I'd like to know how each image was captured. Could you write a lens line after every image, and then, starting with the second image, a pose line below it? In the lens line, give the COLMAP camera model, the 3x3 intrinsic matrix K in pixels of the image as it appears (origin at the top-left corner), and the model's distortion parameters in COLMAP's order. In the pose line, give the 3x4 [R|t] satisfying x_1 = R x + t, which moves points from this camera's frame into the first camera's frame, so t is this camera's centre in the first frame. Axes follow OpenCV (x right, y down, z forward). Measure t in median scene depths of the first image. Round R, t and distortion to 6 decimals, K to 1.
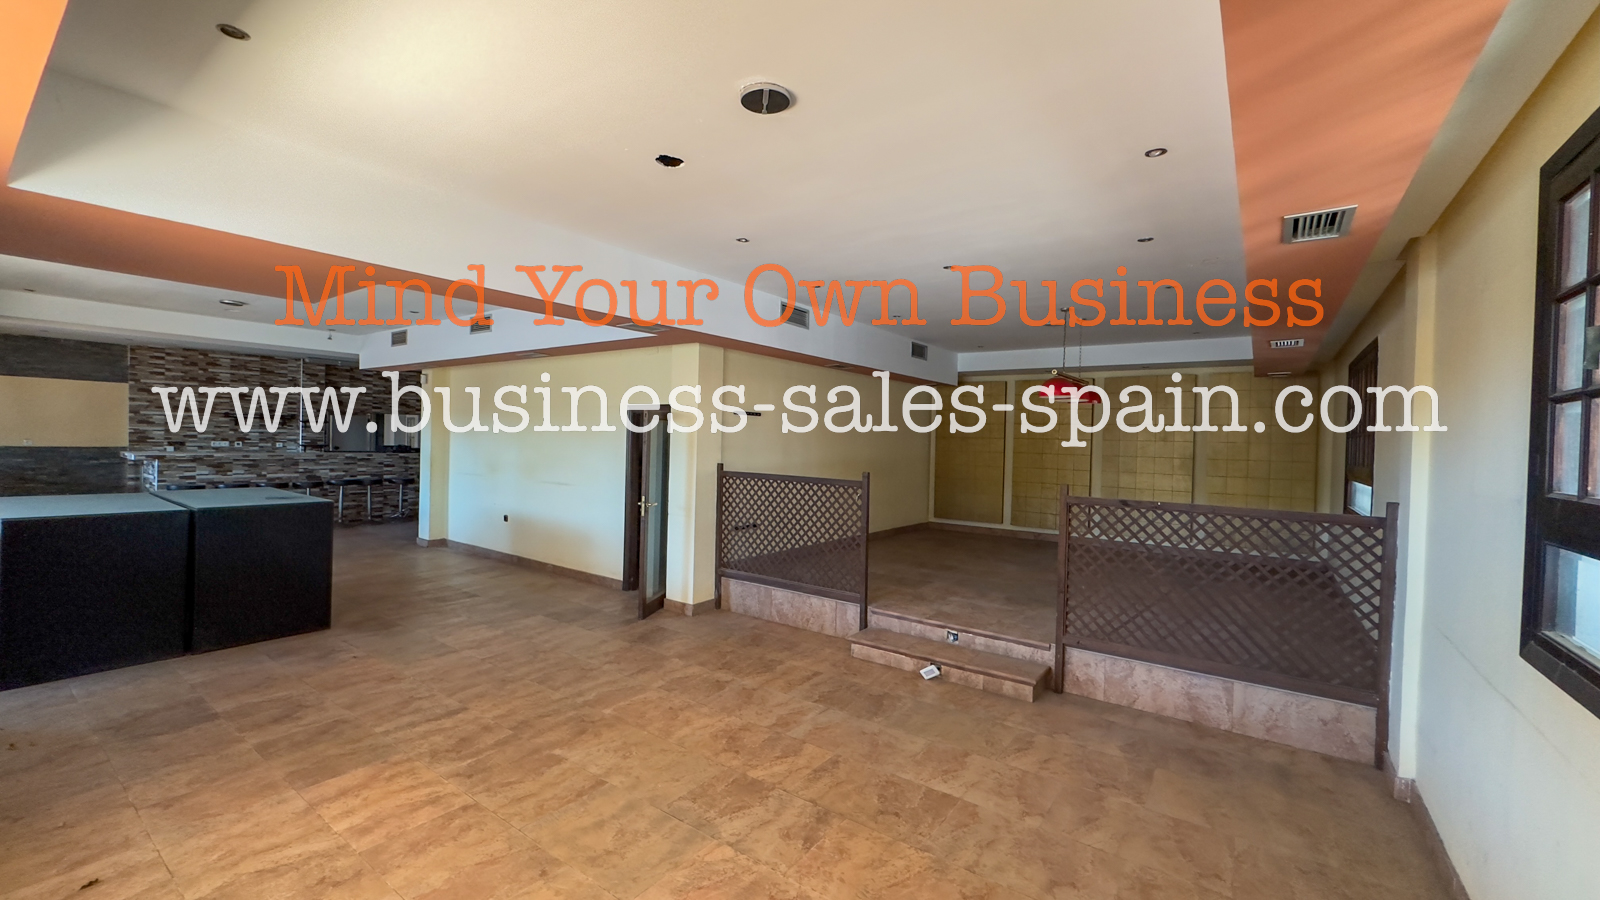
lens RADIAL K [[637.1, 0, 797.8], [0, 637.1, 448.1], [0, 0, 1]] dist [-0.001397, -0.000153]
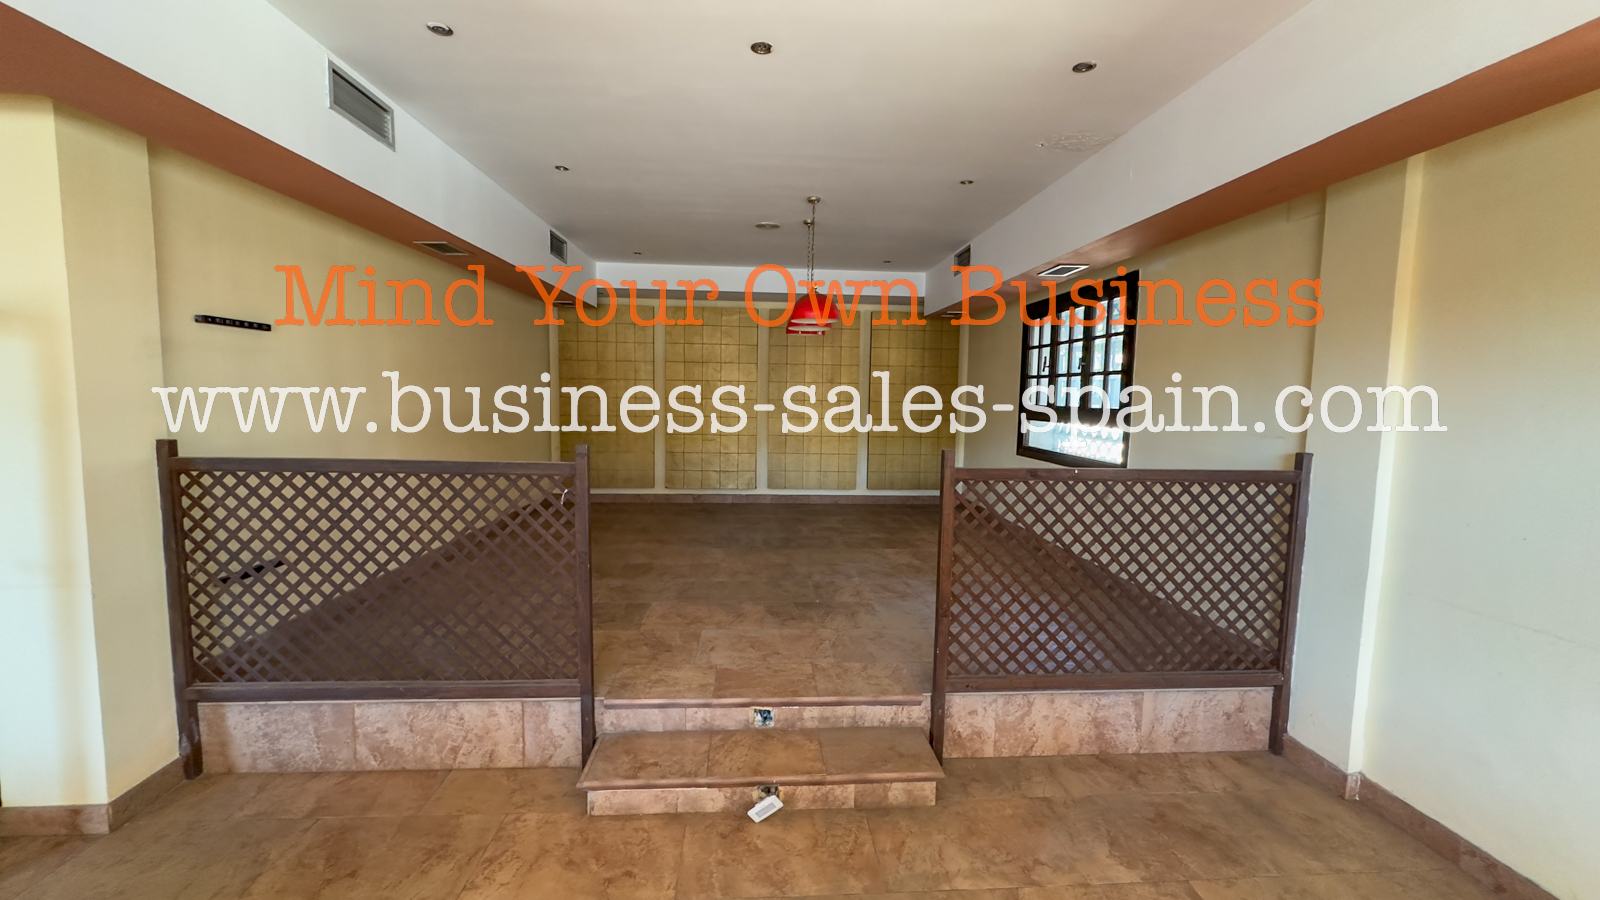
lens RADIAL K [[637.1, 0, 797.8], [0, 637.1, 448.1], [0, 0, 1]] dist [-0.001397, -0.000153]
pose [[0.767229, -0.068350, 0.637721, -0.089270], [0.011801, 0.995641, 0.092515, -0.005236], [-0.641265, -0.063455, 0.764691, 0.530514]]
